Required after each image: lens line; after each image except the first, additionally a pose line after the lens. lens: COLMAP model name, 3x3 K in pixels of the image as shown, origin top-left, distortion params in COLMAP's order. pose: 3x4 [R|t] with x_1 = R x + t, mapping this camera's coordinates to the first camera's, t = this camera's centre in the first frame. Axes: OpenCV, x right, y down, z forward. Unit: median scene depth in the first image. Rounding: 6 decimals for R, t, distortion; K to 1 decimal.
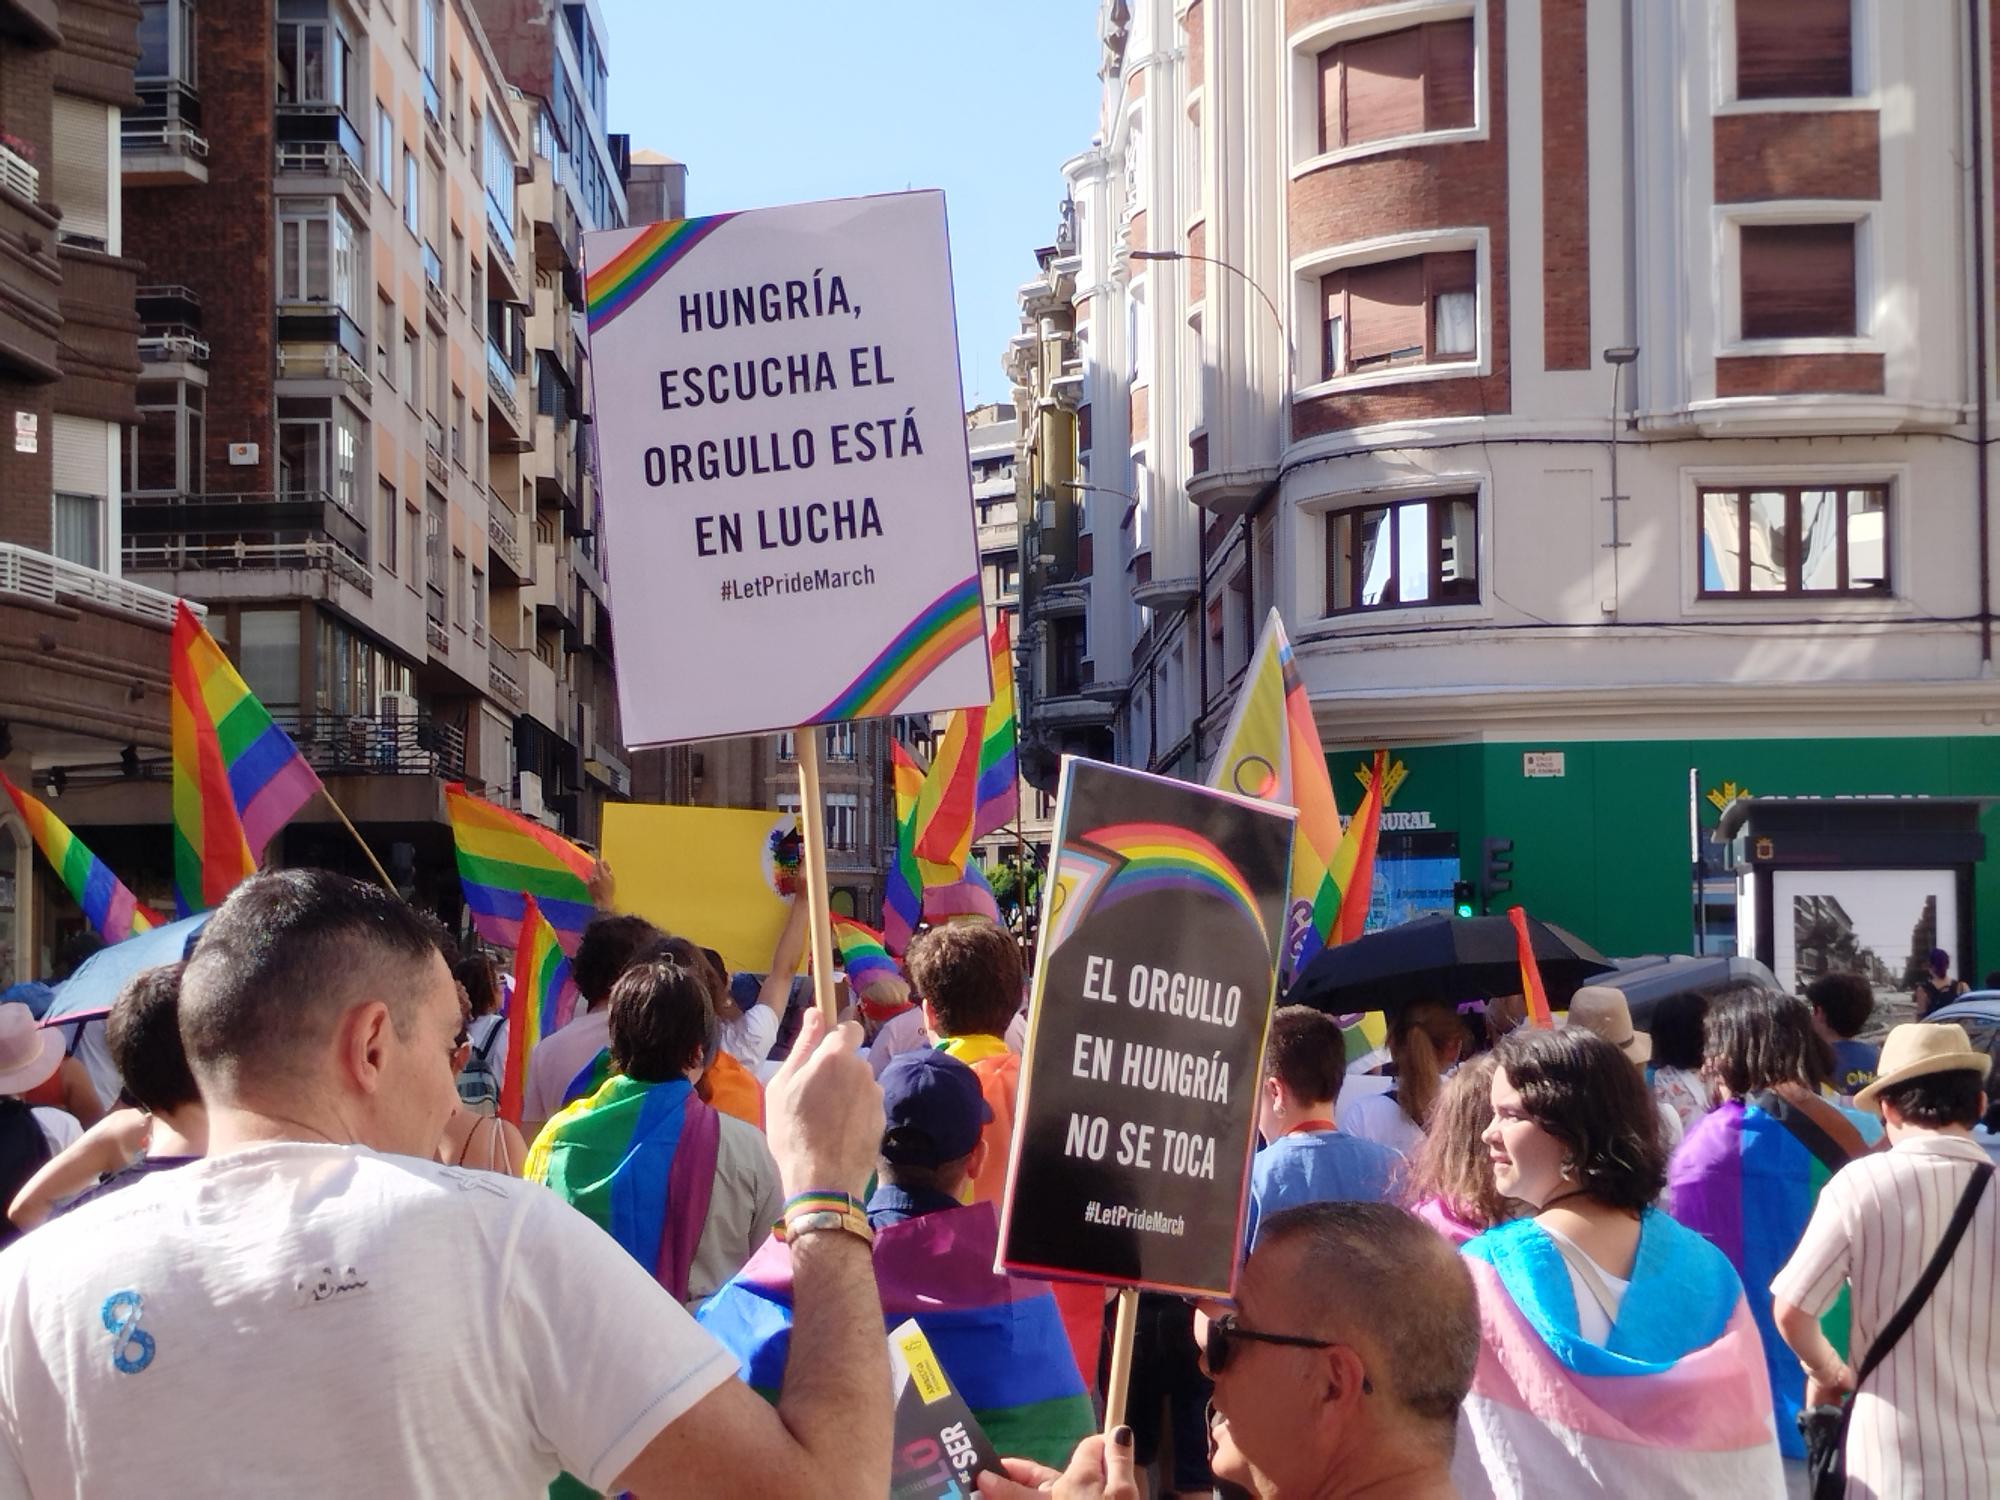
lens RADIAL K [[4040.5, 0, 1000.0], [0, 4040.5, 750.0], [0, 0, 1]] dist [0.076826, 3.530189]
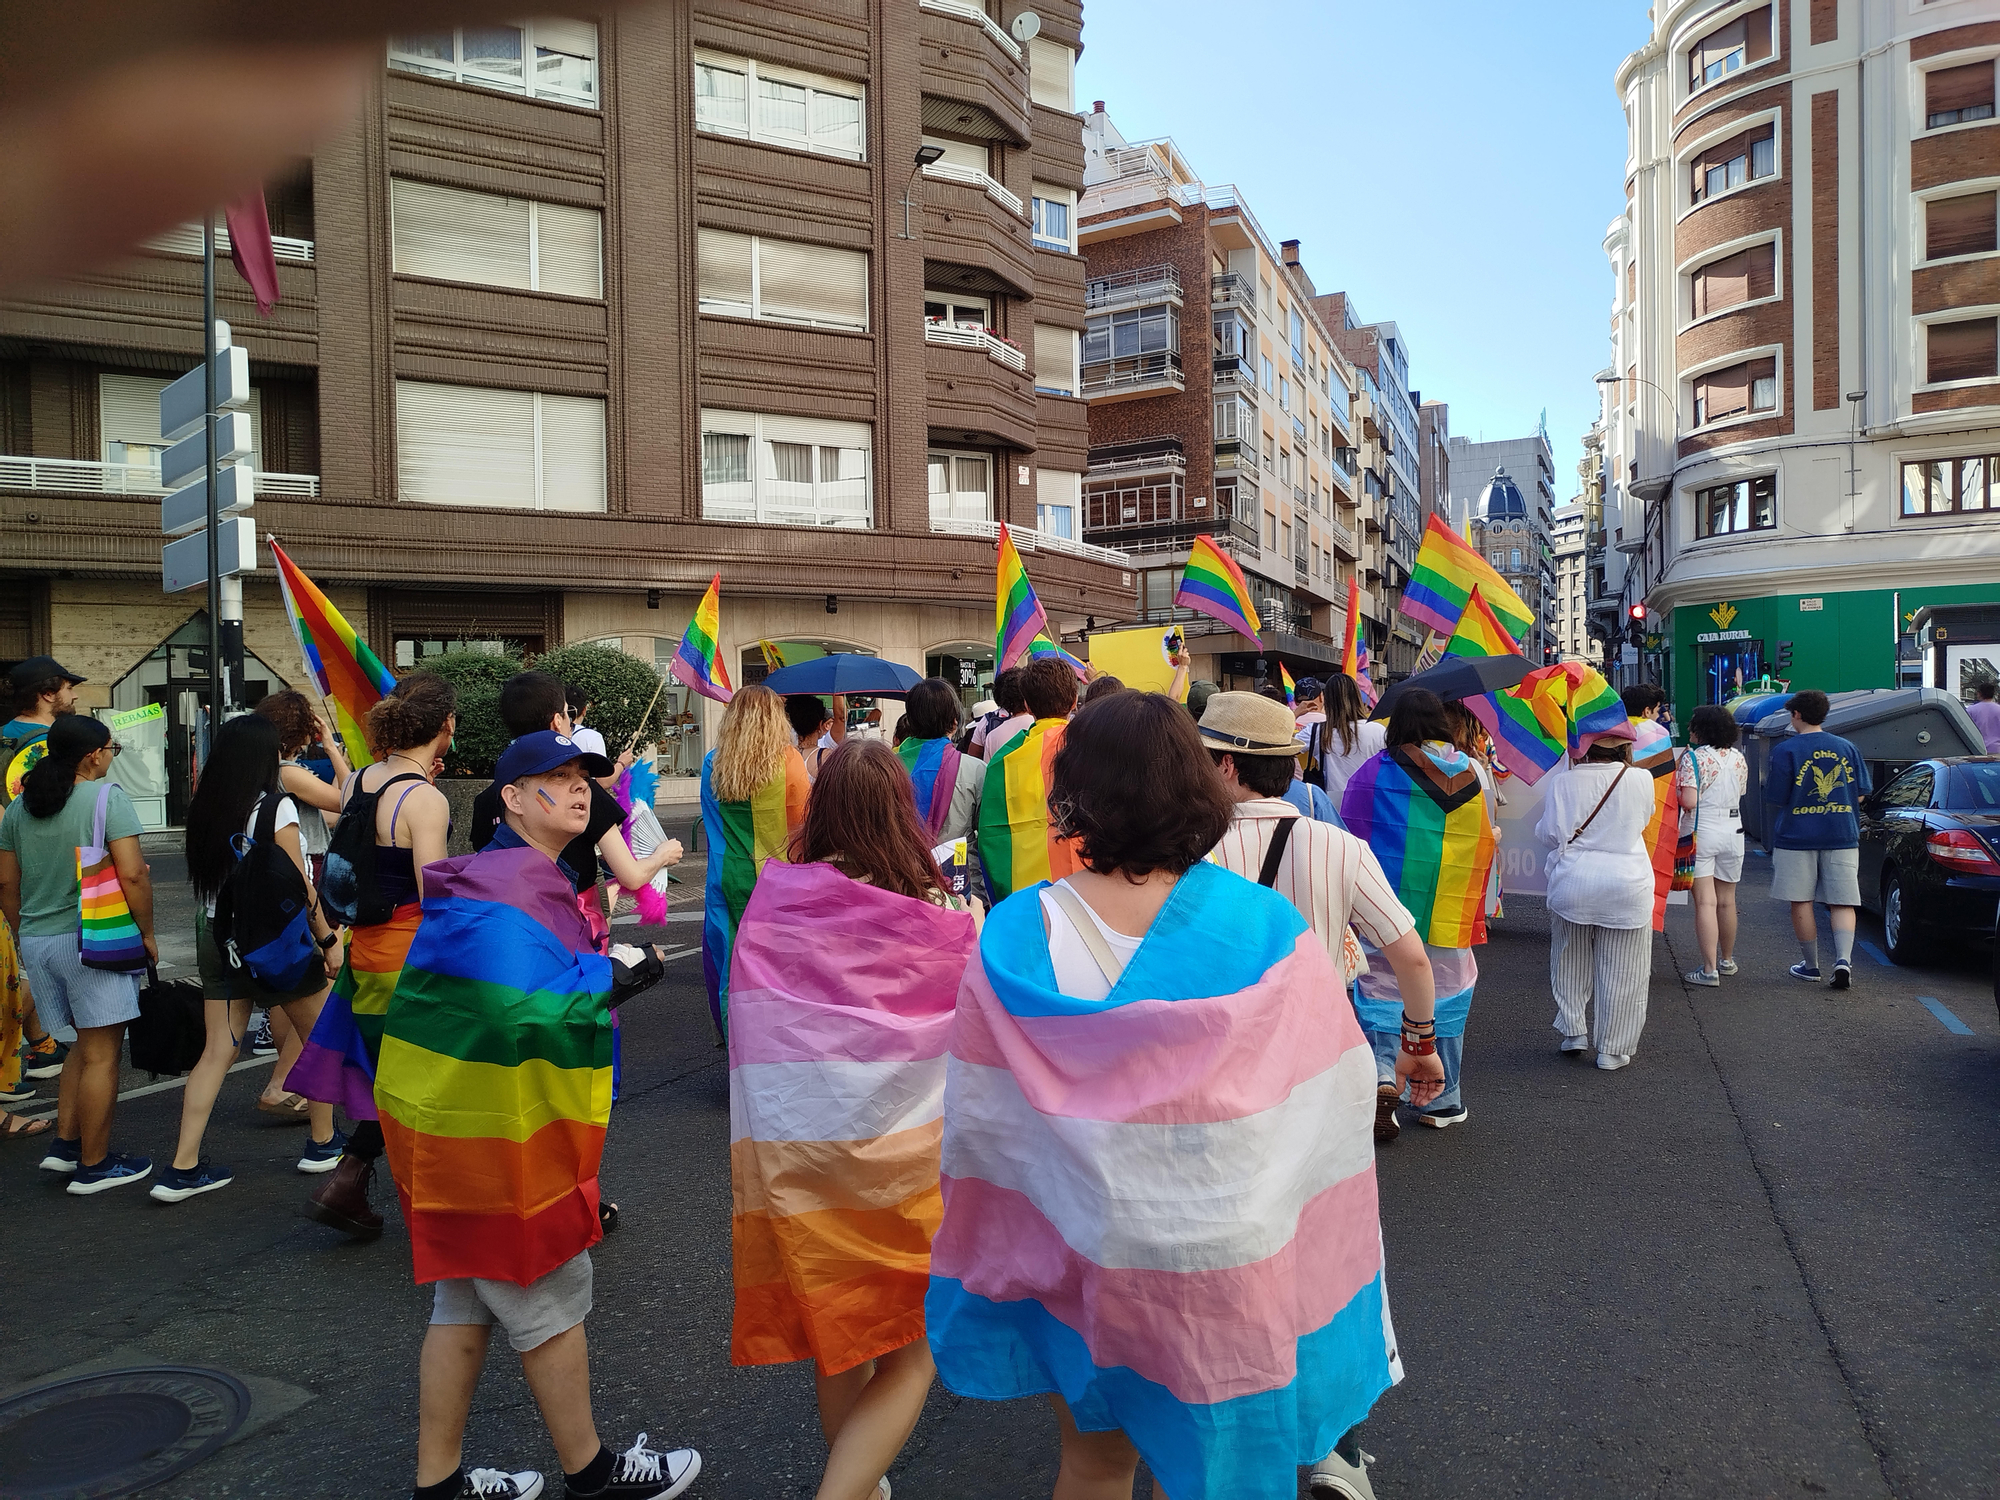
lens RADIAL K [[1477.5, 0, 1000.0], [0, 1477.5, 750.0], [0, 0, 1]] dist [0.009558, 0.062225]
pose [[0.931691, -0.008167, -0.363161, 0.023117], [0.036583, 0.996774, 0.071438, 0.007628], [0.361406, -0.079844, 0.928984, 0.132598]]
